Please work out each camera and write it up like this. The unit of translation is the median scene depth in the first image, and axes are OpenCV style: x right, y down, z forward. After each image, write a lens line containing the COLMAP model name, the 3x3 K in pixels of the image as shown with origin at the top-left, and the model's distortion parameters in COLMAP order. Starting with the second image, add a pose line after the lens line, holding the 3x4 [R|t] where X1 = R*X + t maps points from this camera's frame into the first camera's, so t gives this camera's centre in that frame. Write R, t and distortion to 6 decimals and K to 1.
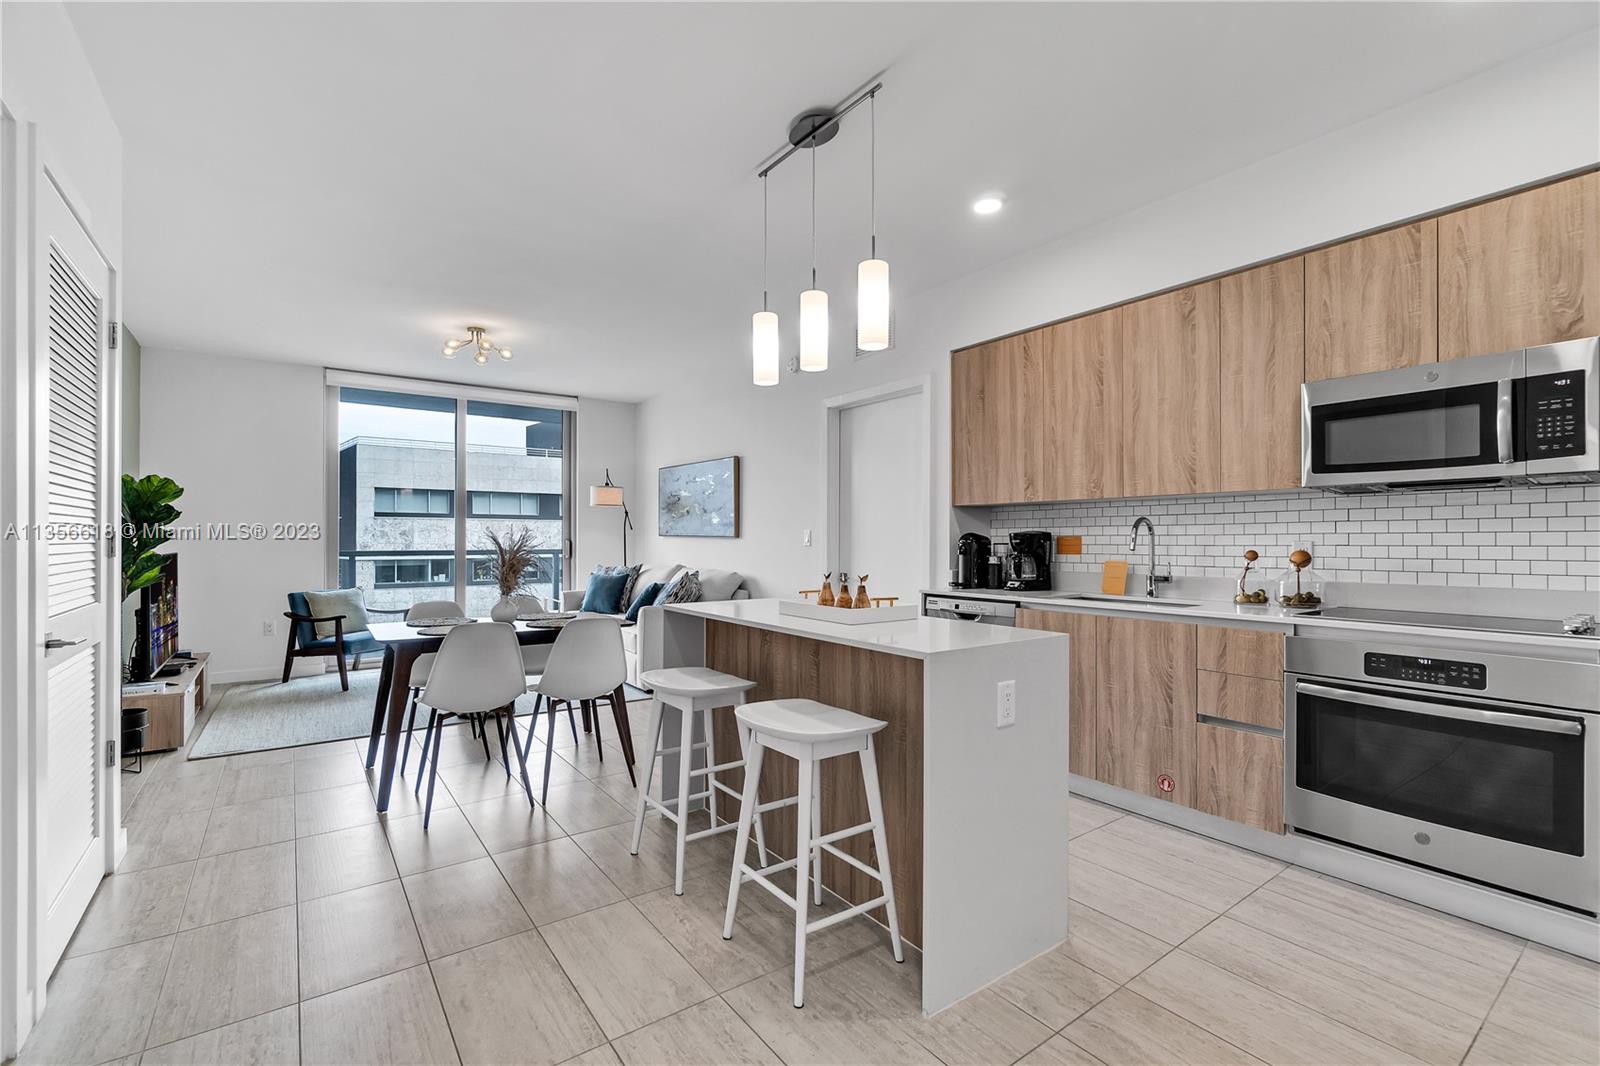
lens RADIAL K [[703.2, 0, 792.2], [0, 703.2, 538.8], [0, 0, 1]] dist [-0.000646, 0.000004]
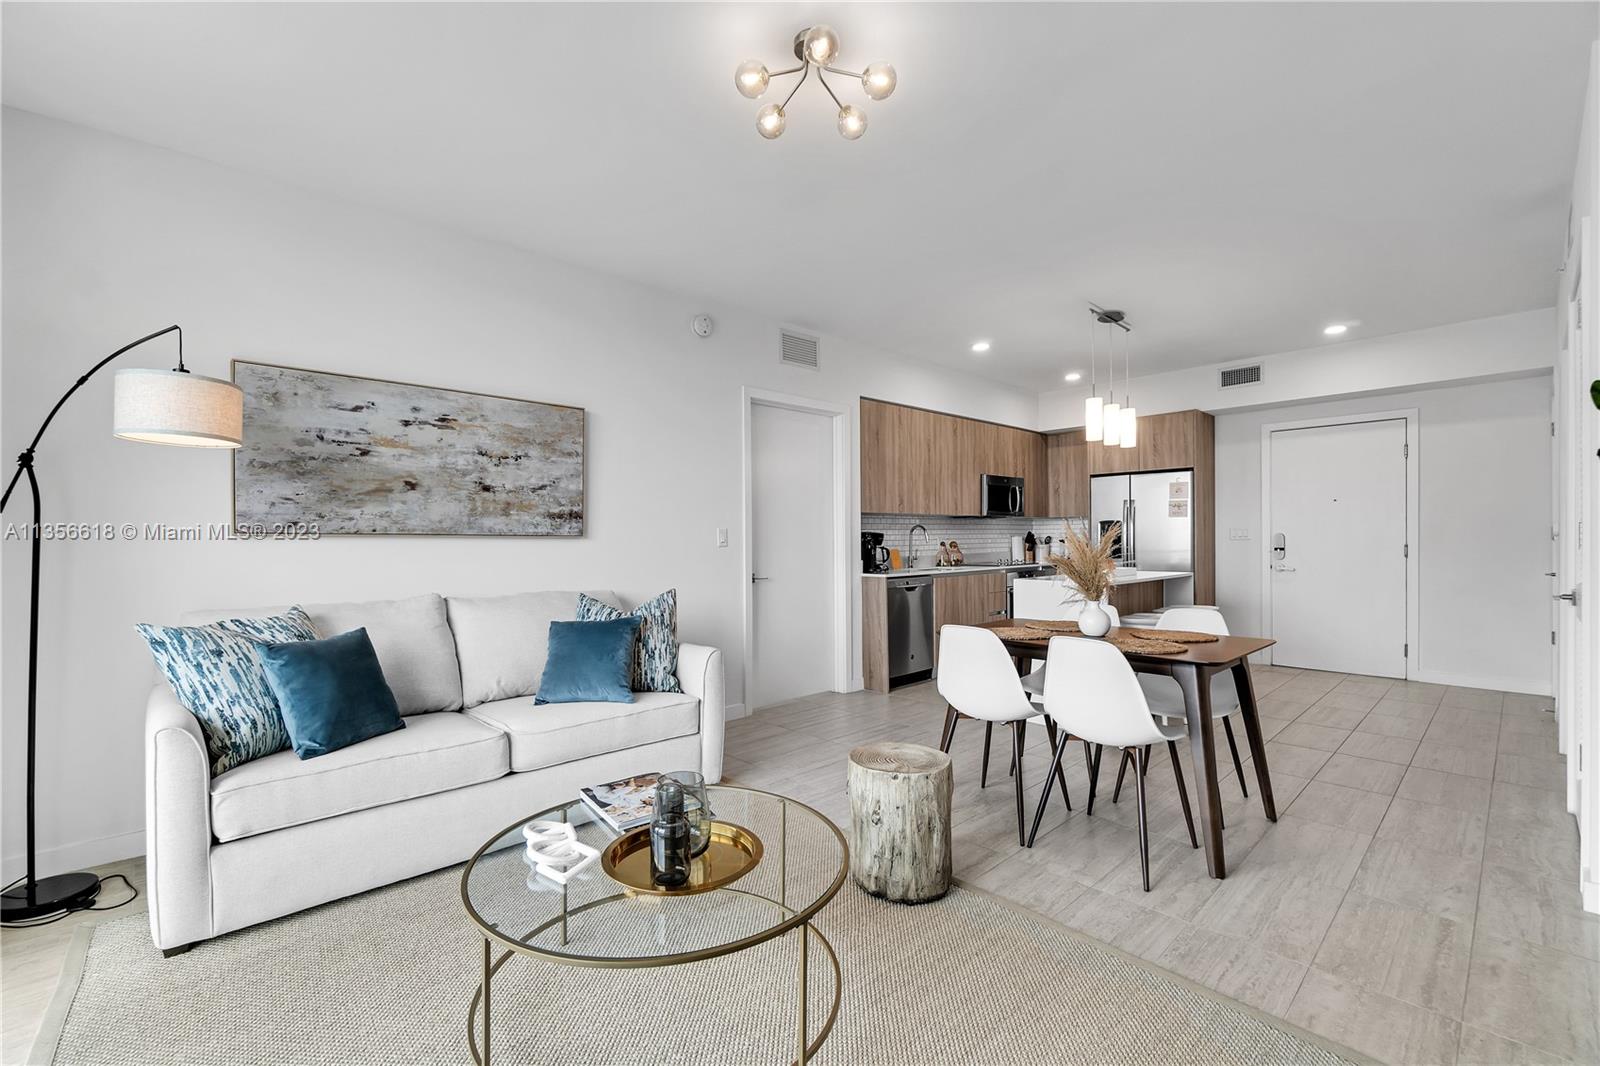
lens RADIAL K [[694.2, 0, 789.0], [0, 694.2, 542.9], [0, 0, 1]] dist [-0.000189, 0.000246]
pose [[-0.134987, -0.000469, 0.990847, -0.756527], [0.012848, 0.999915, 0.002224, 0.004582], [-0.990764, 0.013031, -0.134969, 0.940714]]
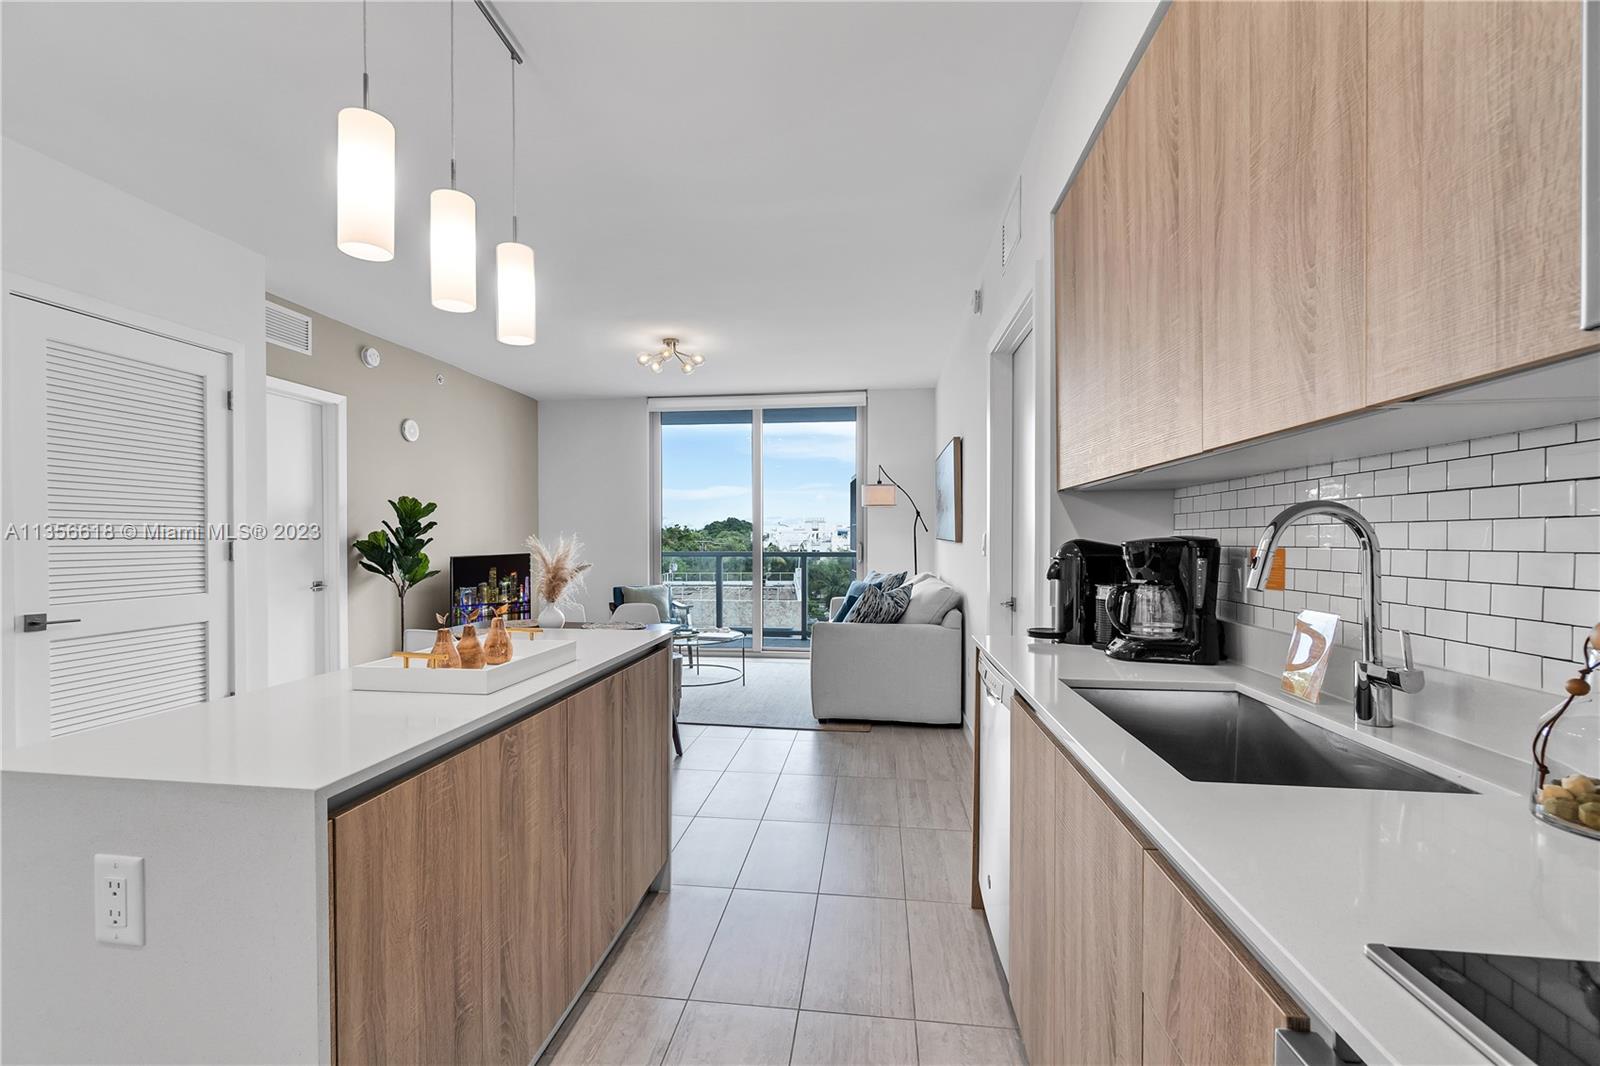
lens RADIAL K [[694.2, 0, 789.0], [0, 694.2, 542.9], [0, 0, 1]] dist [-0.000189, 0.000246]
pose [[0.725385, 0.004657, -0.688328, 0.330359], [-0.001123, 0.999984, 0.005583, -0.006145], [0.688342, -0.003277, 0.725378, 0.335070]]
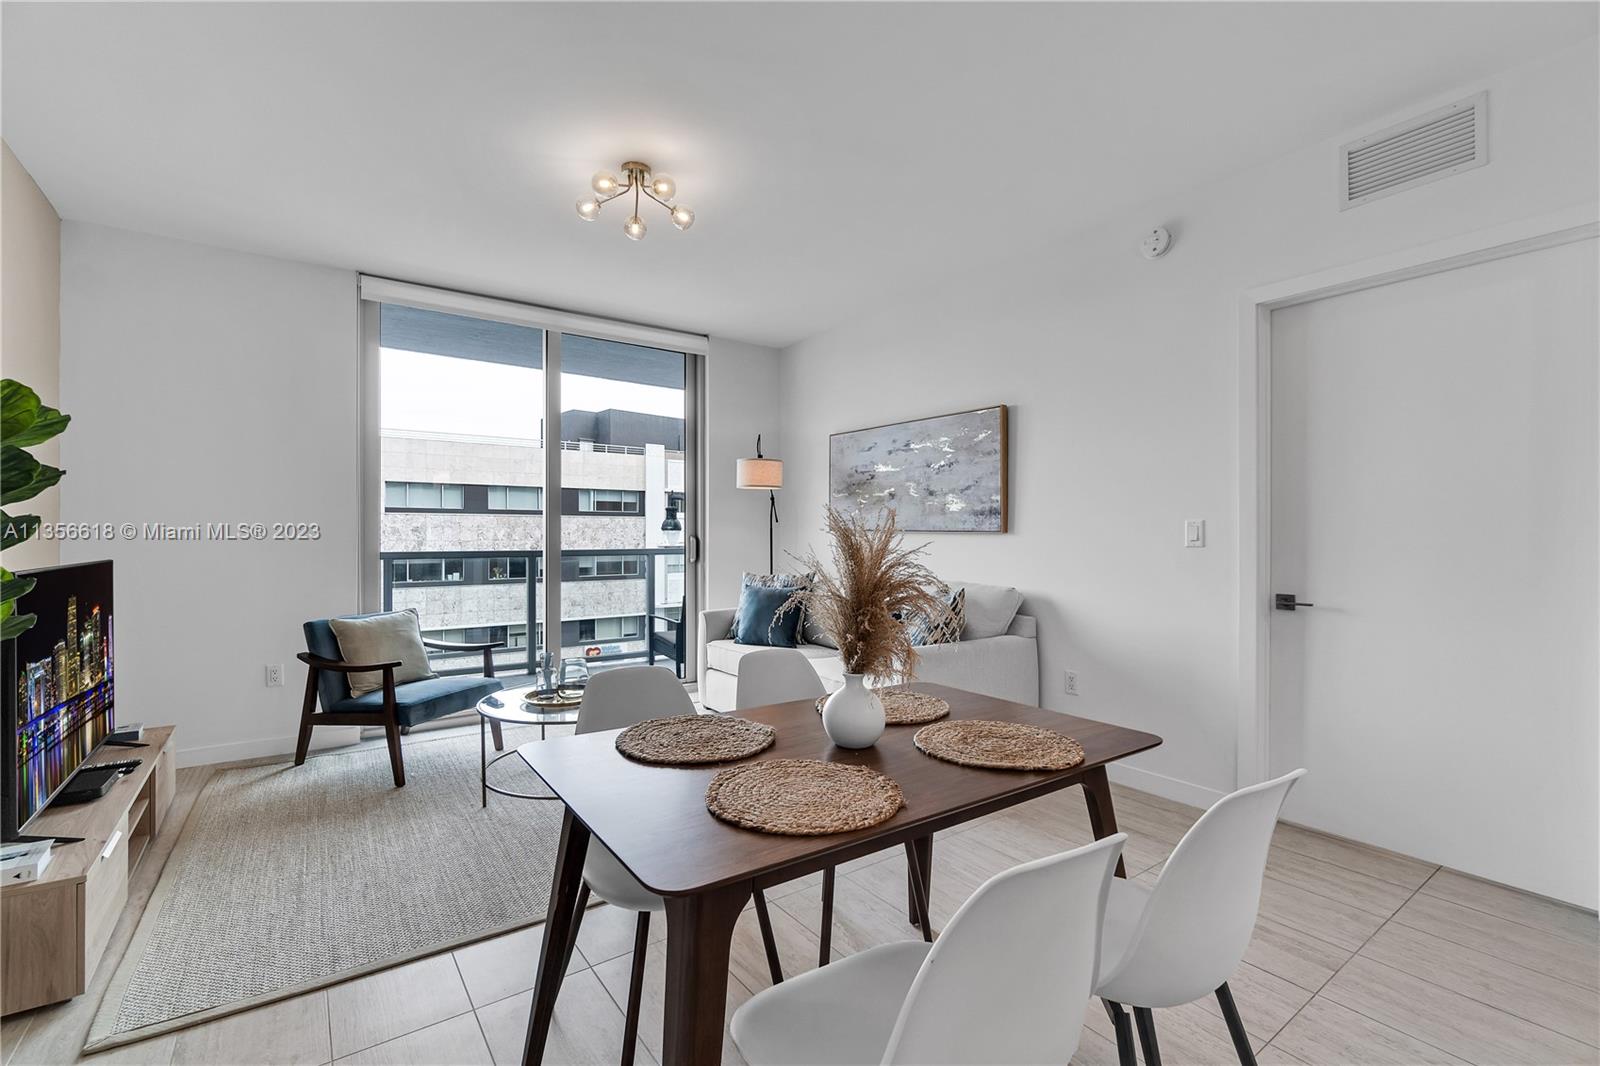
lens RADIAL K [[698.0, 0, 793.8], [0, 698.0, 534.5], [0, 0, 1]] dist [-0.000894, 0.000088]
pose [[0.999999, -0.001170, 0.000622, -0.283300], [0.001171, 0.999999, -0.000669, 0.000127], [-0.000621, 0.000670, 1.000000, 0.381374]]
